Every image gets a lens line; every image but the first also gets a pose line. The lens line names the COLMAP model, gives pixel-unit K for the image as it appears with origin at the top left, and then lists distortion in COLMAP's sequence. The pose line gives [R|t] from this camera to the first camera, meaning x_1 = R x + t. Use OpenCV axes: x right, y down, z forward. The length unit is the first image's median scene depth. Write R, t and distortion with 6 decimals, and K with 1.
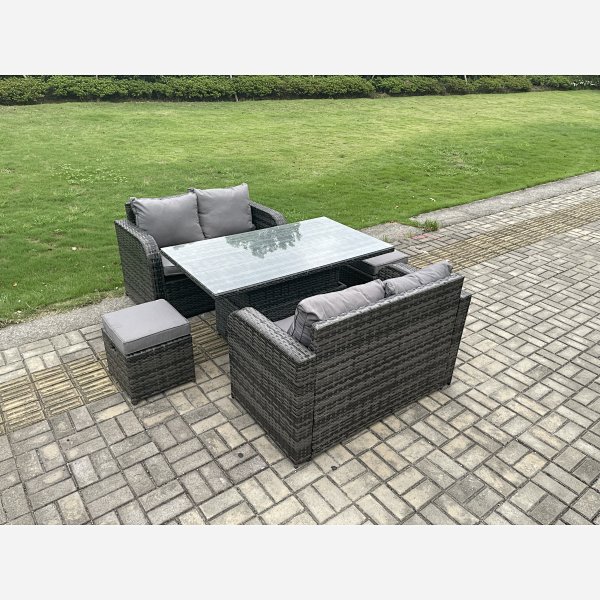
lens RADIAL K [[468.0, 0, 295.5], [0, 468.0, 299.0], [0, 0, 1]] dist [0.074277, -0.105352]
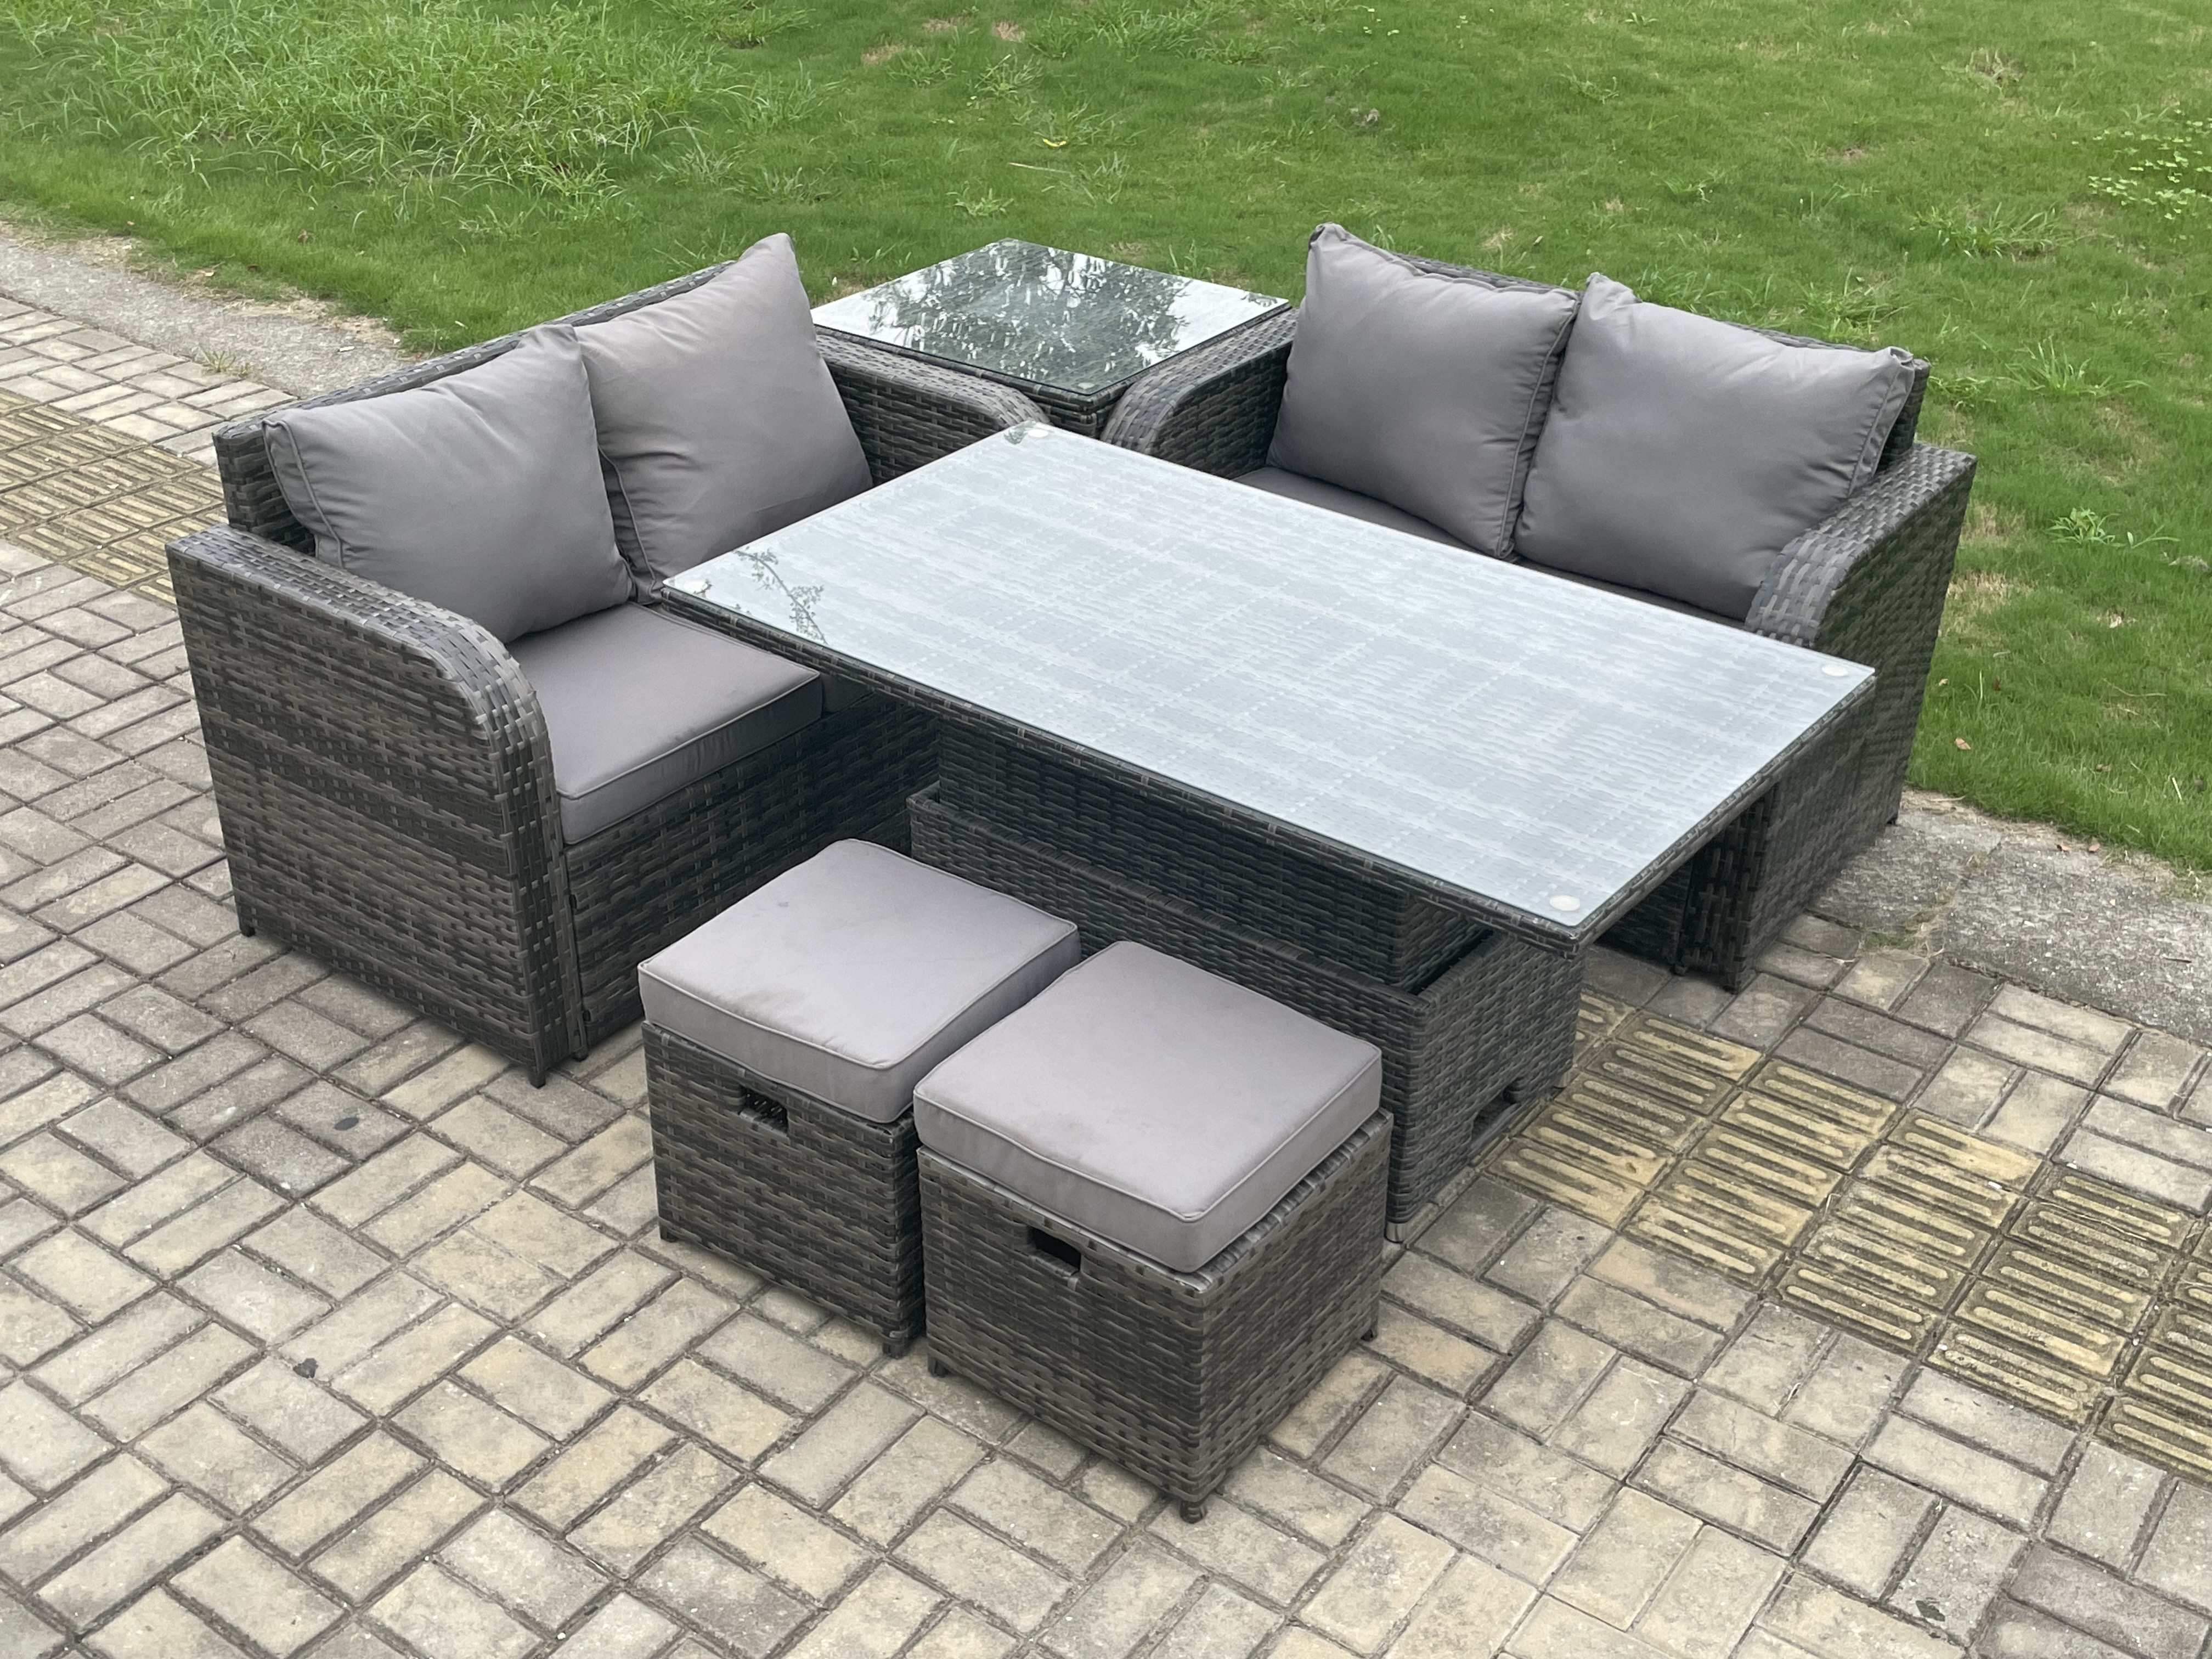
lens RADIAL K [[2493.8, 0, 1094.9], [0, 2493.8, 799.2], [0, 0, 1]] dist [0.054735, -0.045837]
pose [[0.296954, 0.452596, -0.840818, 1.080233], [-0.445148, 0.844618, 0.297427, -0.417496], [0.844785, 0.285966, 0.452284, 0.645073]]
